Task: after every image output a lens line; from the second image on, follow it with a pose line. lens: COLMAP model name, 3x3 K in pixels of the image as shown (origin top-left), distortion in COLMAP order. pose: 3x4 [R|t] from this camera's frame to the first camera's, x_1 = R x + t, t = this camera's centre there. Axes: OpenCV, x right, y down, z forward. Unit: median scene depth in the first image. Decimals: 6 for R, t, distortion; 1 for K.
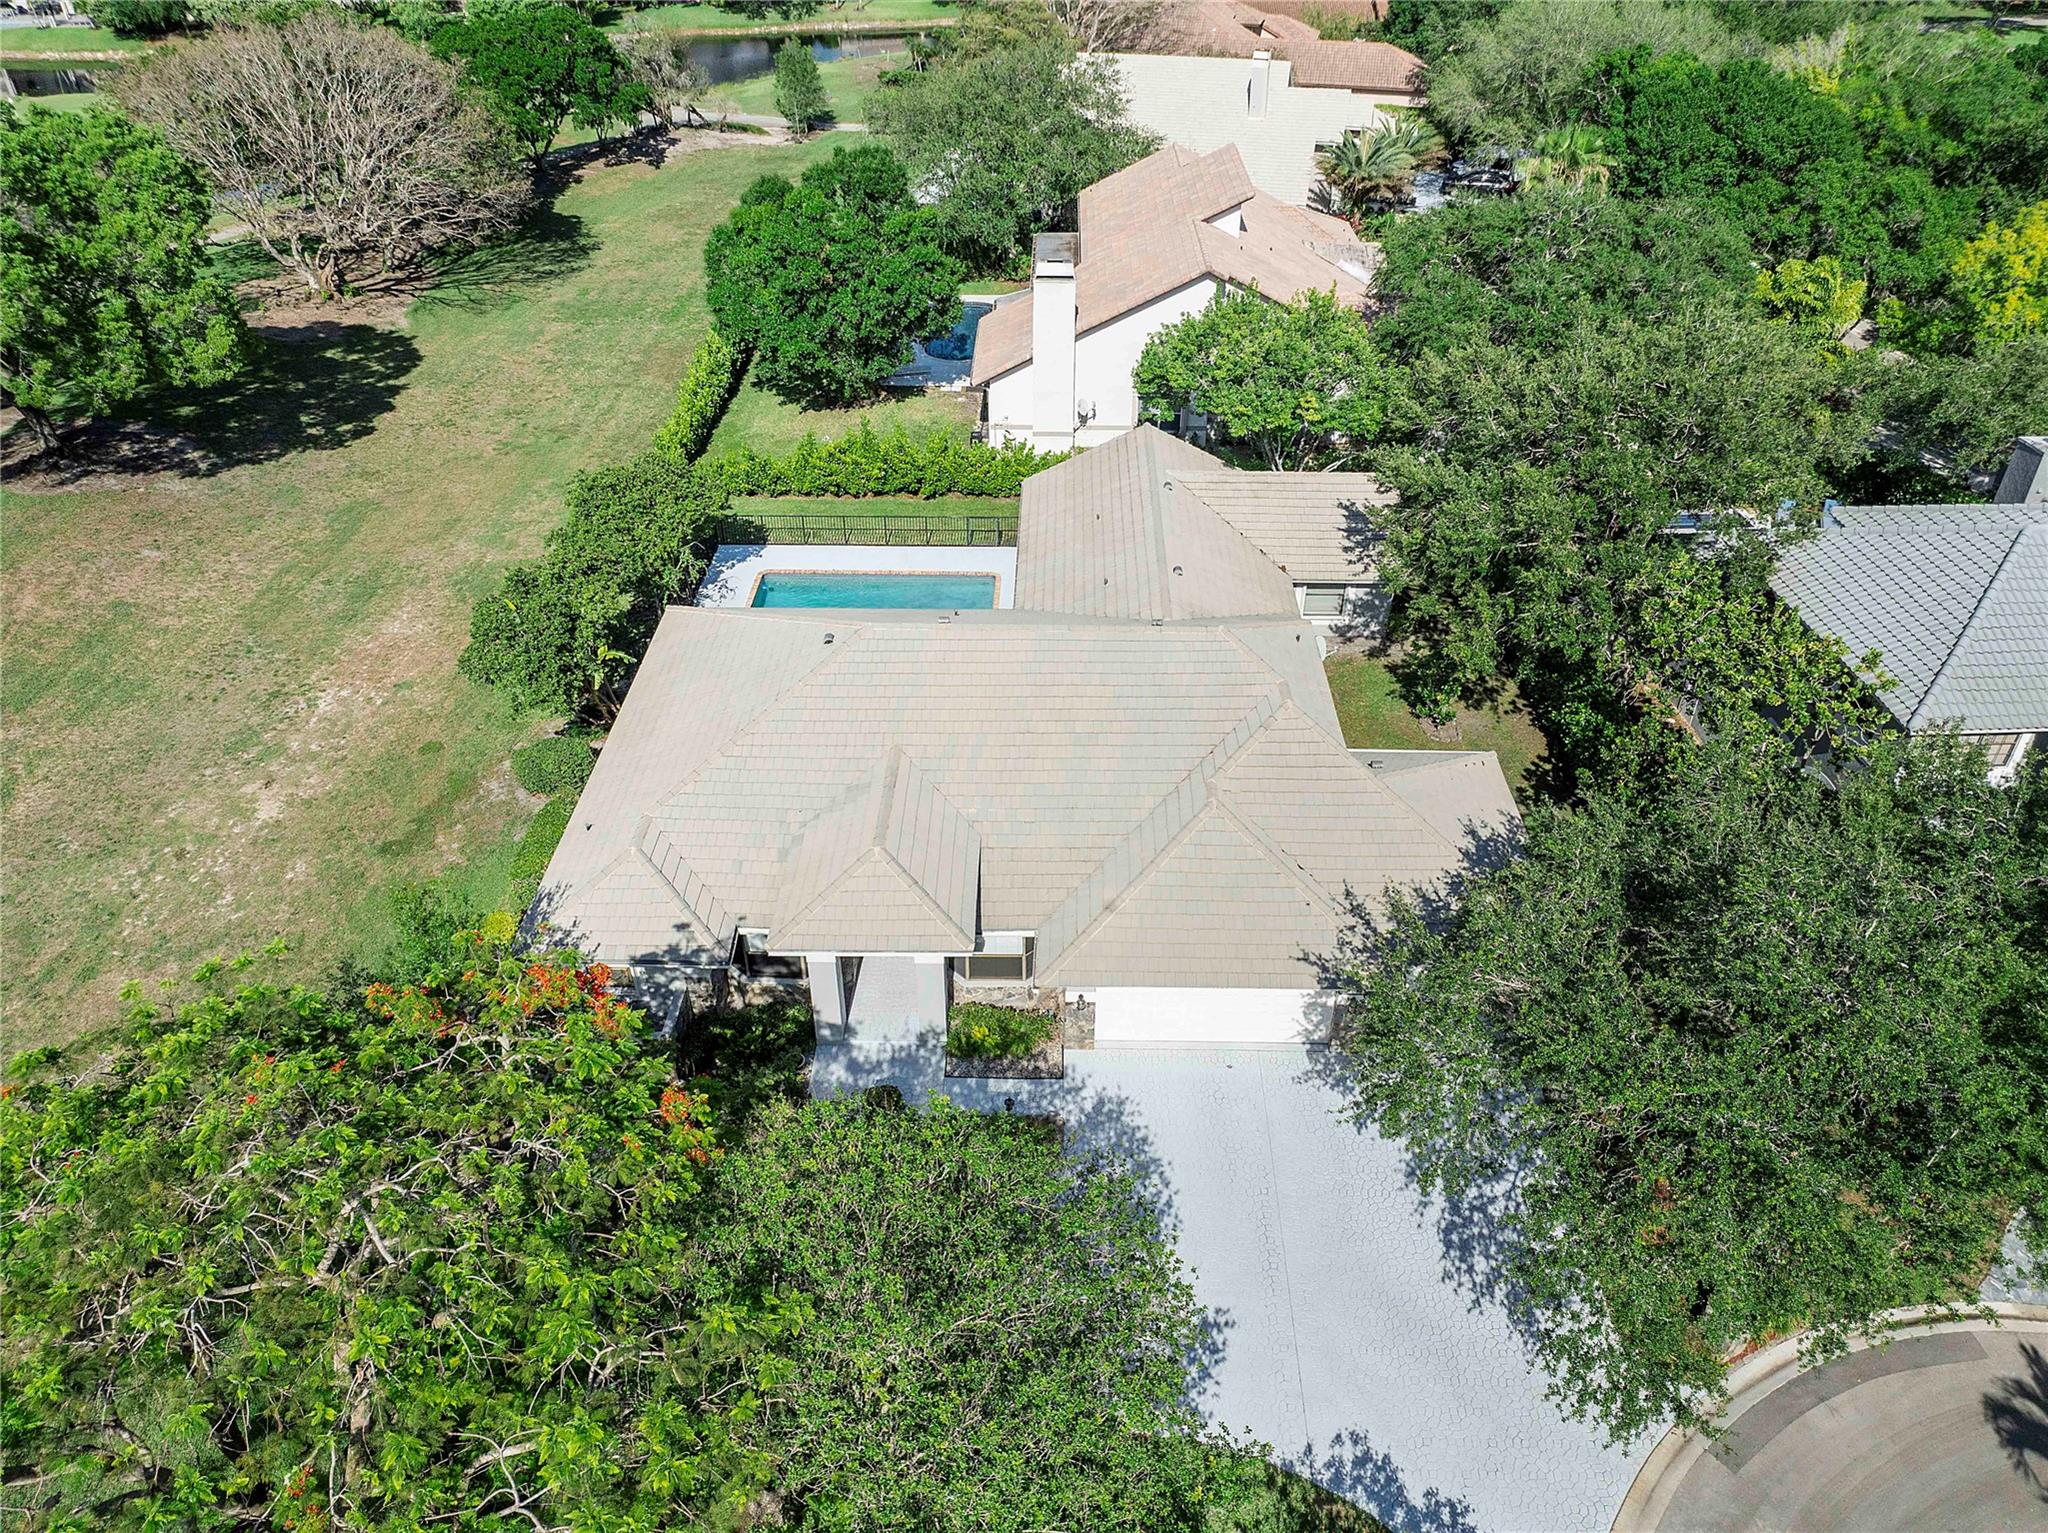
lens RADIAL K [[1444.3, 0, 1024.0], [0, 1444.3, 766.5], [0, 0, 1]] dist [-0.008901, -0.002049]
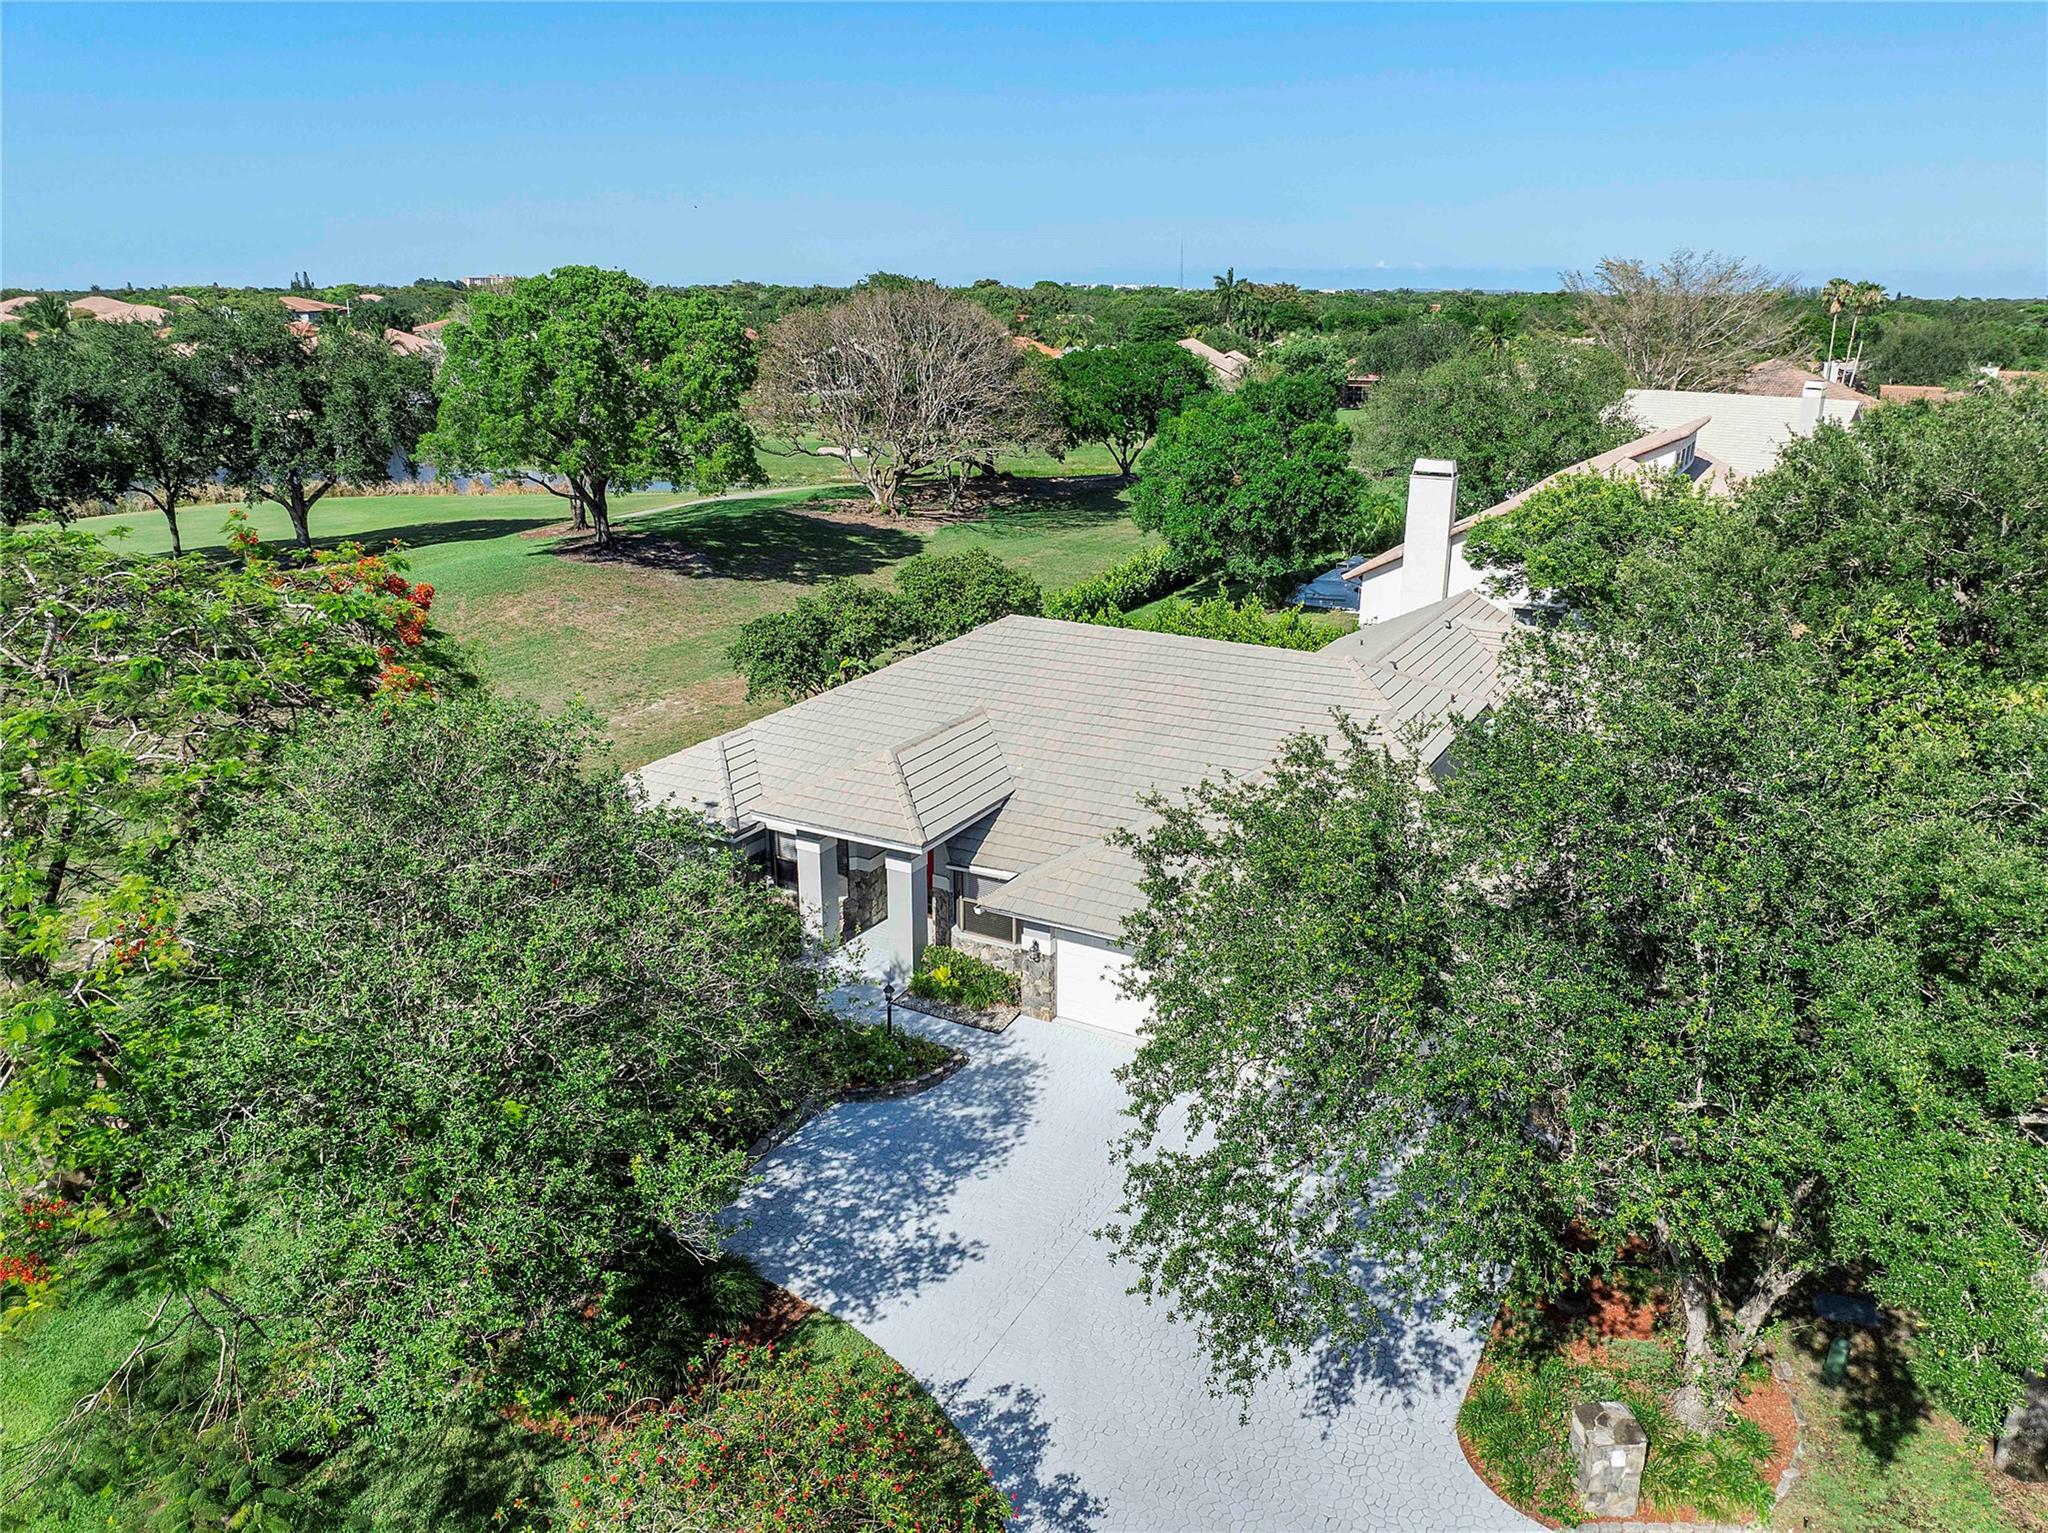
lens RADIAL K [[1444.3, 0, 1024.0], [0, 1444.3, 766.5], [0, 0, 1]] dist [-0.008901, -0.002049]
pose [[0.886455, 0.153550, -0.436601, 0.417731], [-0.271940, 0.936144, -0.222897, 0.258464], [0.374496, 0.316317, 0.871606, 0.170120]]
